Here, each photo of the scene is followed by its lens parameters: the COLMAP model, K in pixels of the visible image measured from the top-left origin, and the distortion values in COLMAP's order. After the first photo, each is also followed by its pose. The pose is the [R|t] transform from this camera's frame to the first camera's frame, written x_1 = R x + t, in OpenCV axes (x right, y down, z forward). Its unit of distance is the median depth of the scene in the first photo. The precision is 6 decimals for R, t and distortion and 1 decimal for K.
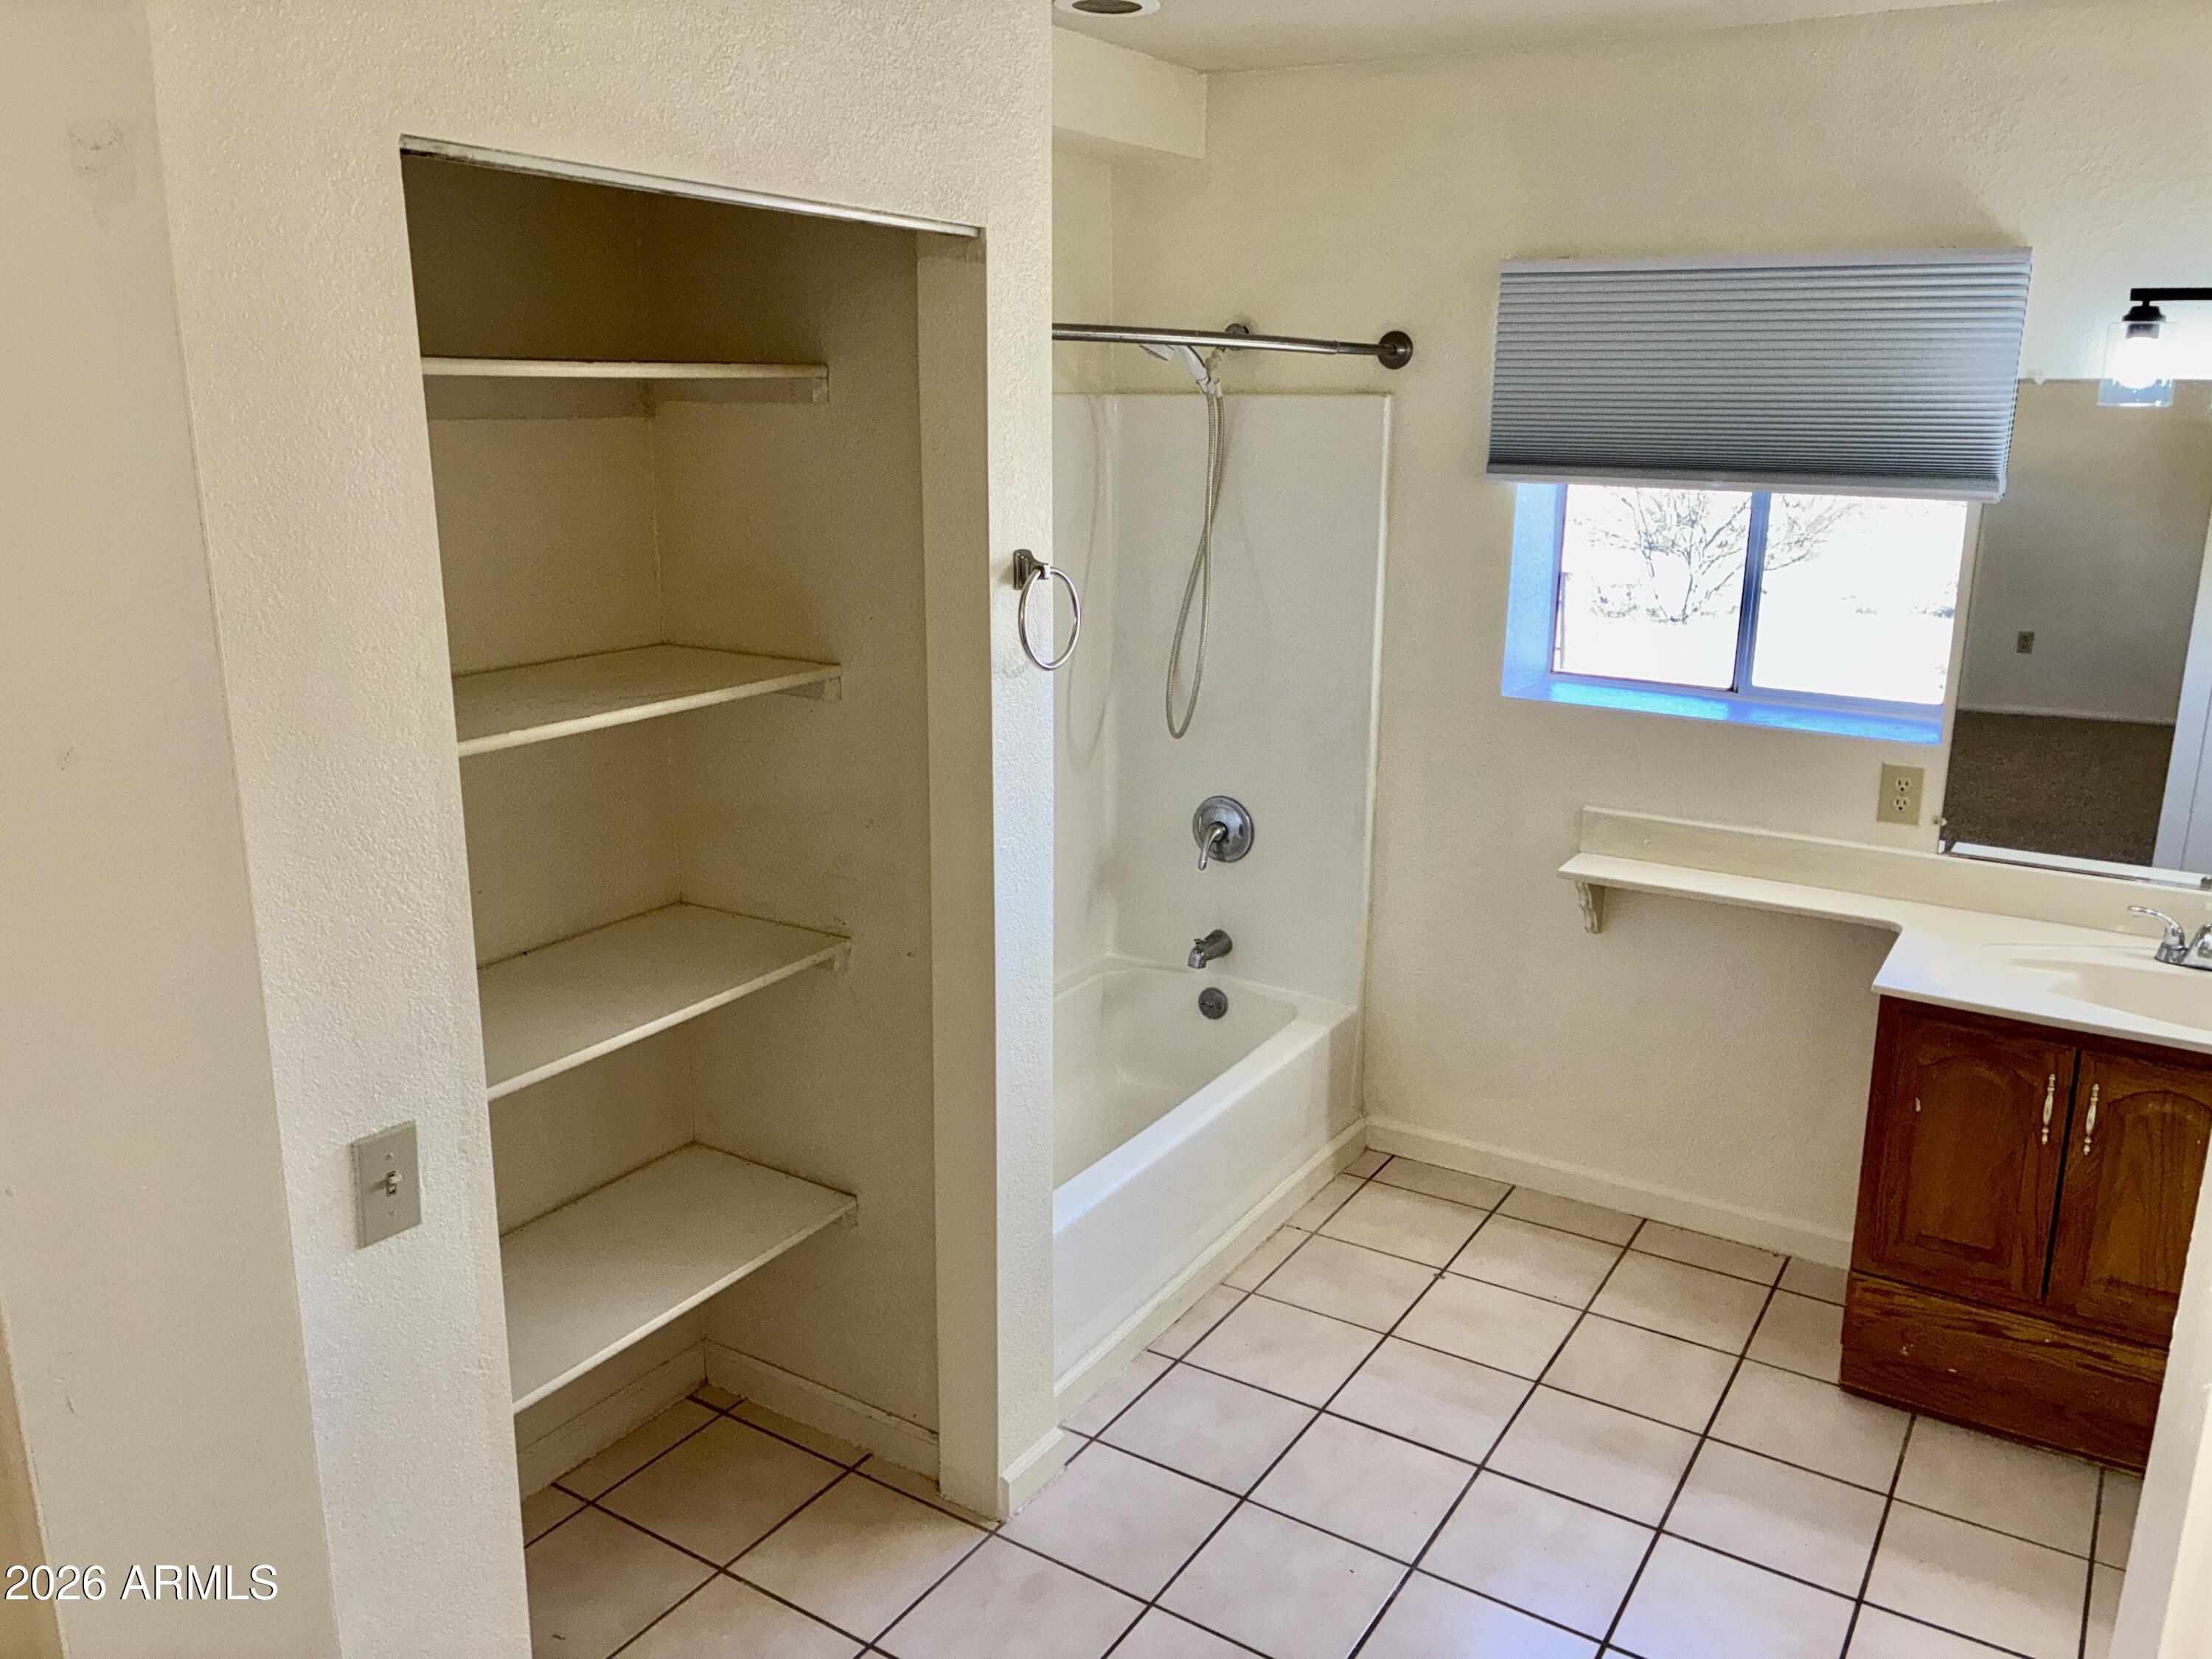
lens RADIAL K [[1685.2, 0, 1104.7], [0, 1685.2, 812.0], [0, 0, 1]] dist [0.088706, -0.110001]
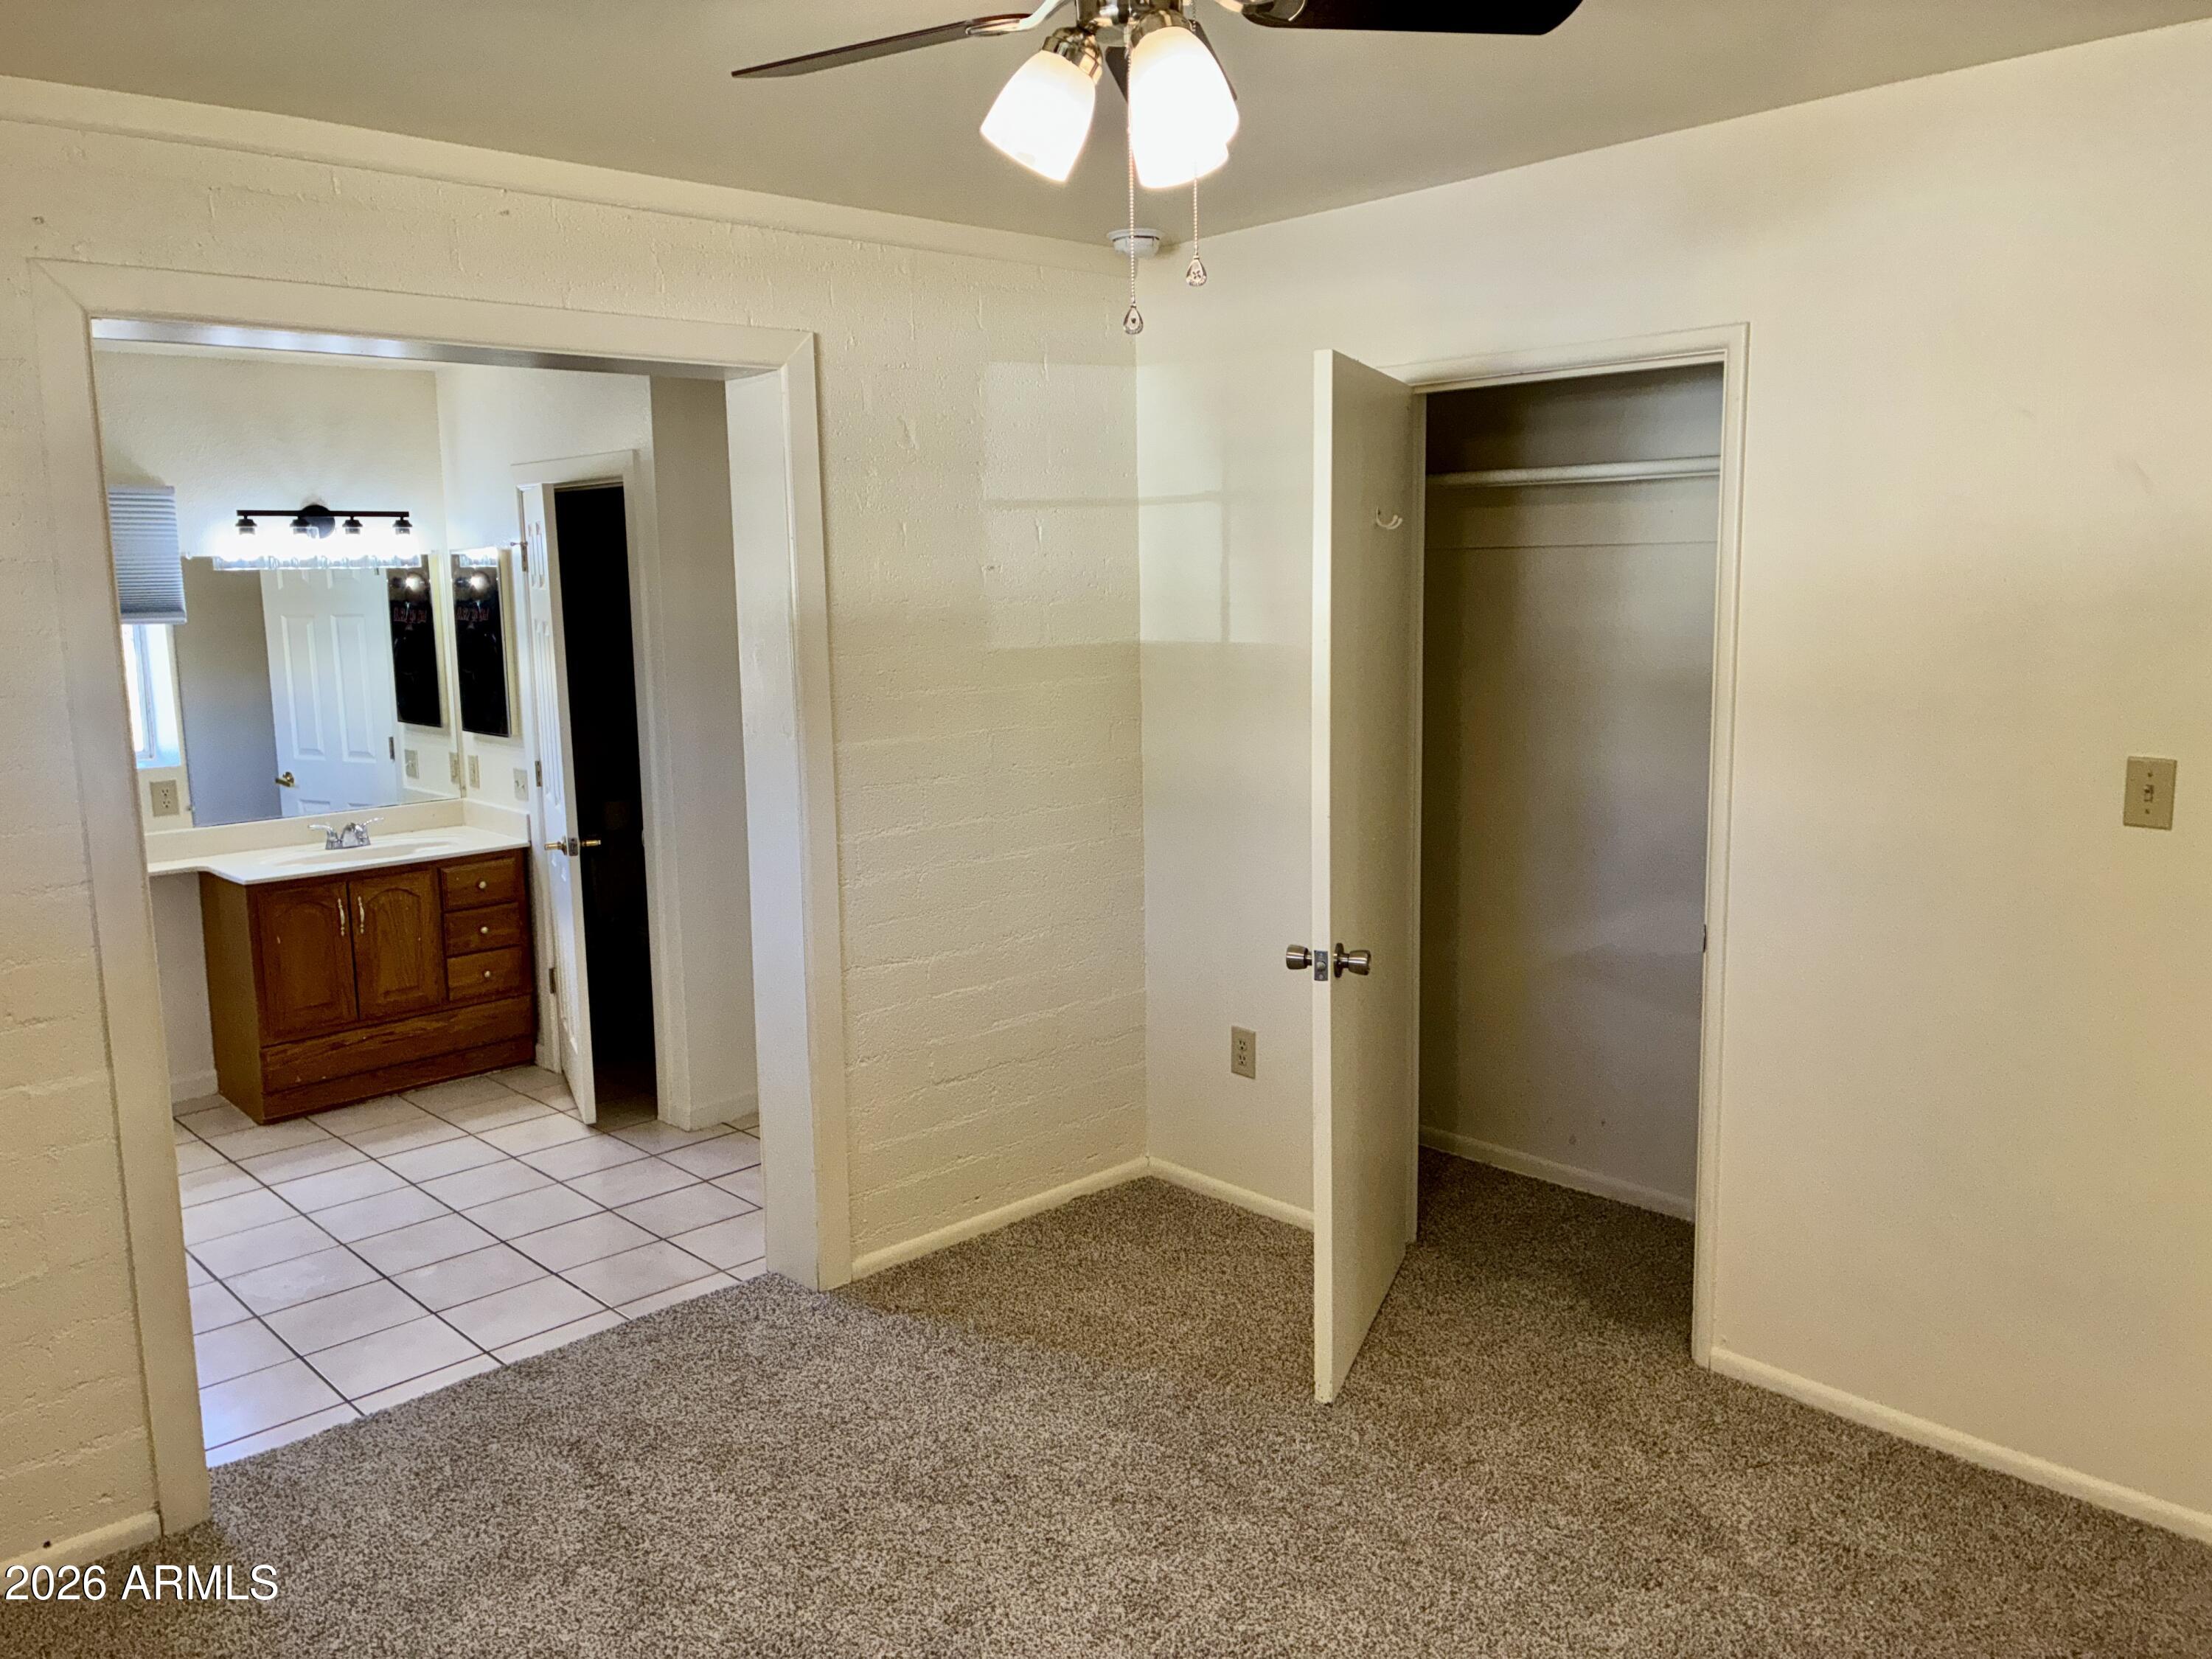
lens RADIAL K [[1685.2, 0, 1104.7], [0, 1685.2, 812.0], [0, 0, 1]] dist [0.088706, -0.110001]
pose [[0.247359, -0.153274, 0.956724, -1.061355], [0.260878, 0.961481, 0.086587, 0.113229], [-0.933143, 0.228170, 0.277817, -0.381928]]
